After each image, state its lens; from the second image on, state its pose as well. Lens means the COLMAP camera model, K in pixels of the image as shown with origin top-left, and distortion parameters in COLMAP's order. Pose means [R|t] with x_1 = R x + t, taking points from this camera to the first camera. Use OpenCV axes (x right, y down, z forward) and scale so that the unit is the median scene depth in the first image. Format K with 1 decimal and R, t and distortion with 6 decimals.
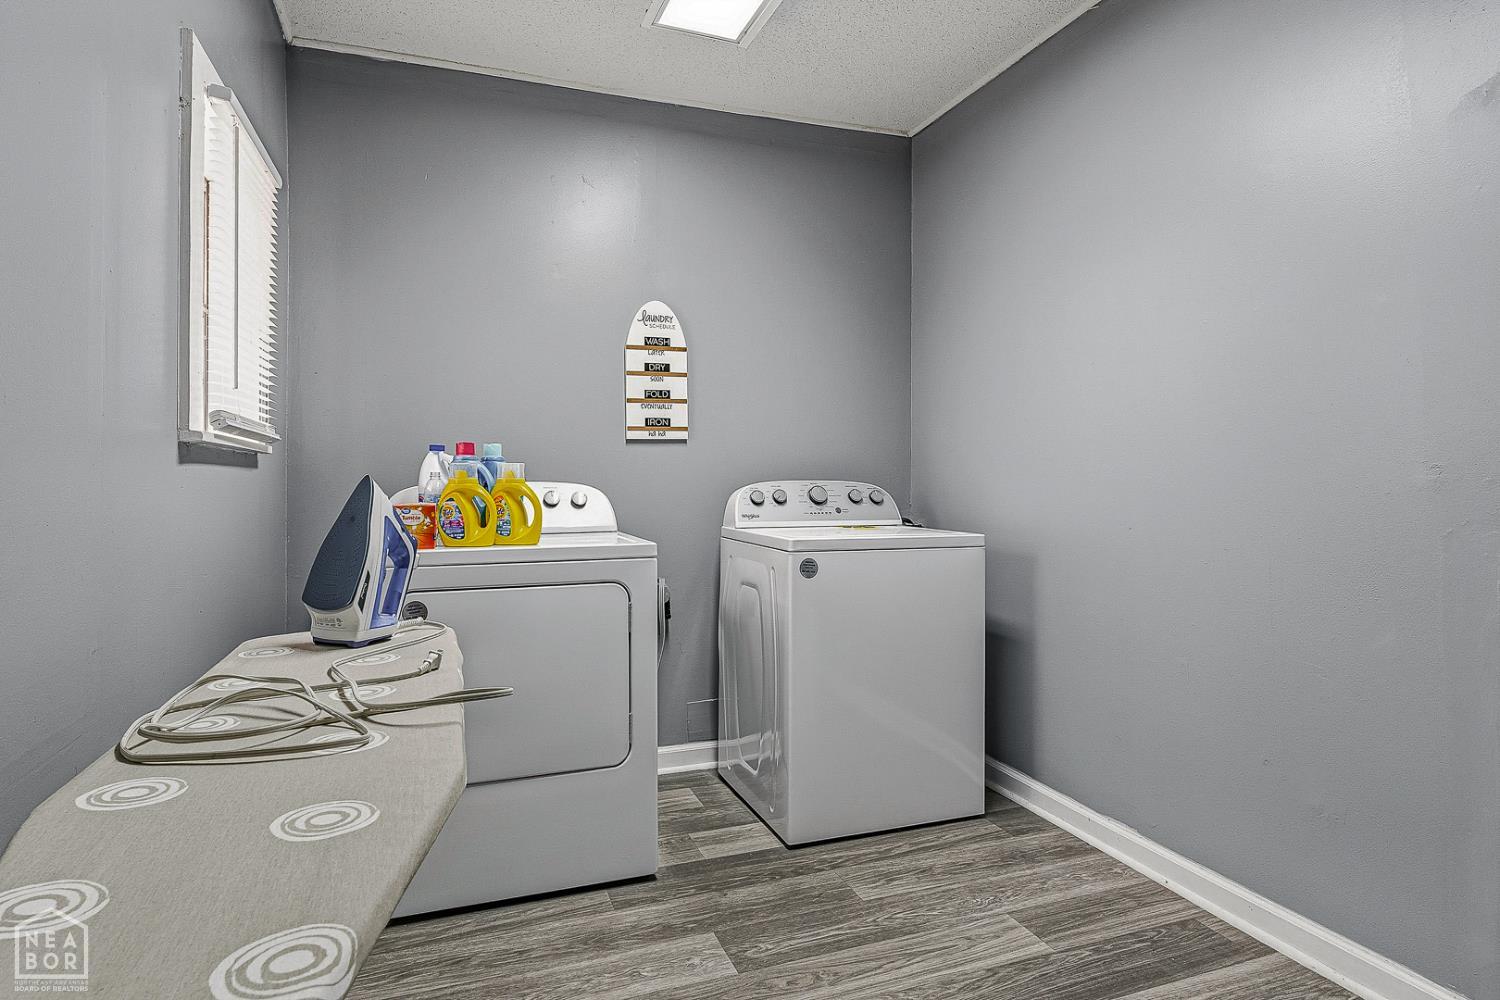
lens RADIAL K [[842.1, 0, 752.1], [0, 842.1, 494.3], [0, 0, 1]] dist [-0.000537, 0.000023]
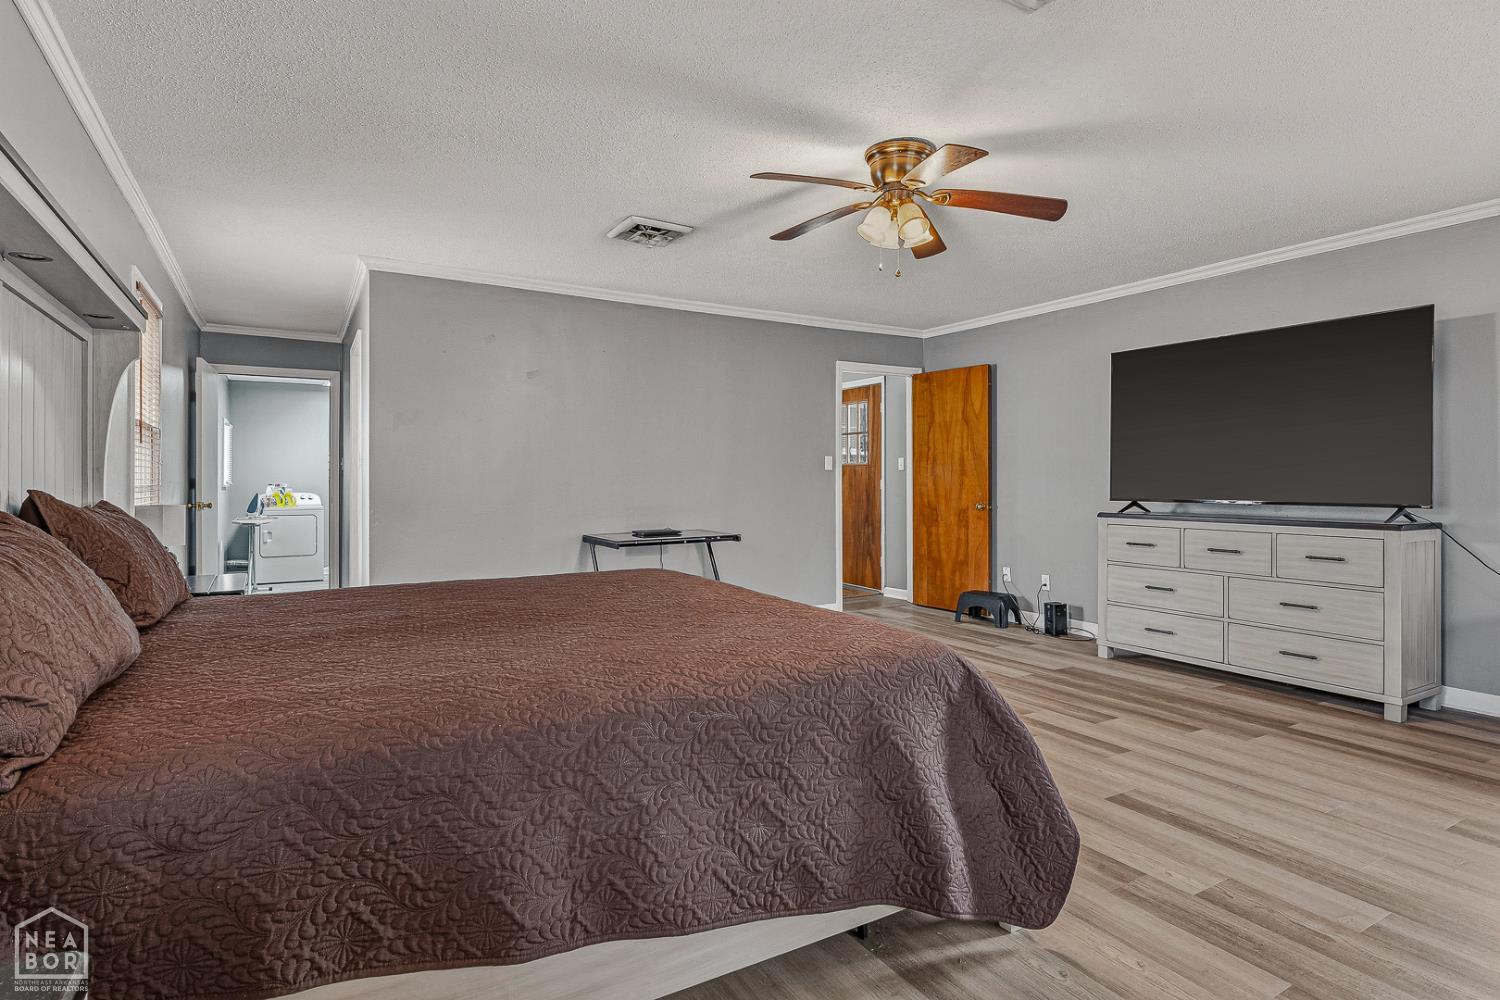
lens RADIAL K [[788.9, 0, 755.1], [0, 788.9, 494.3], [0, 0, 1]] dist [-0.004901, -0.000778]
pose [[0.982992, 0.000899, 0.183645, 1.410490], [0.000145, 0.999984, -0.005673, 0.016753], [-0.183647, 0.005603, 0.982976, -3.639663]]
